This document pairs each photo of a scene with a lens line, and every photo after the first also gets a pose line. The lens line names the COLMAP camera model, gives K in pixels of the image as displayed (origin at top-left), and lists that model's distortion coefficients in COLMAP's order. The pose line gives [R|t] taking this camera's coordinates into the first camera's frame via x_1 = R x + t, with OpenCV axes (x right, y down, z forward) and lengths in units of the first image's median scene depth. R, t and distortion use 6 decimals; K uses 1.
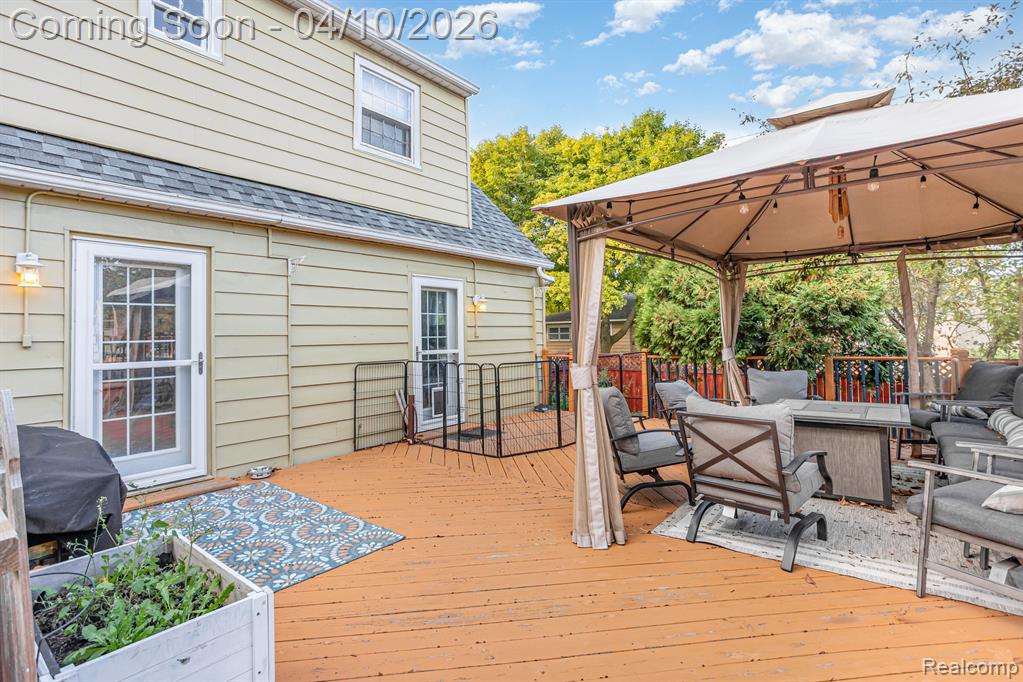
lens RADIAL K [[507.6, 0, 511.8], [0, 507.6, 311.9], [0, 0, 1]] dist [-0.056602, 0.037236]
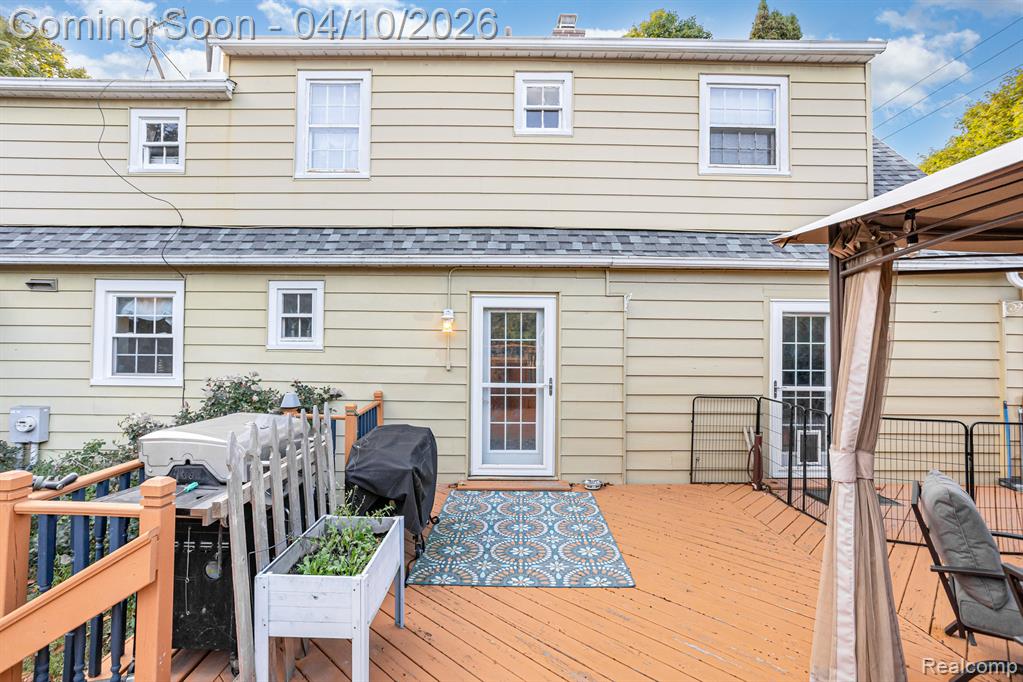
lens RADIAL K [[505.7, 0, 511.2], [0, 505.7, 332.1], [0, 0, 1]] dist [-0.054133, 0.033679]
pose [[0.611686, 0.009370, -0.791045, 0.264899], [0.017062, 0.999541, 0.025033, -0.056588], [0.790916, -0.028809, 0.611246, 0.127829]]
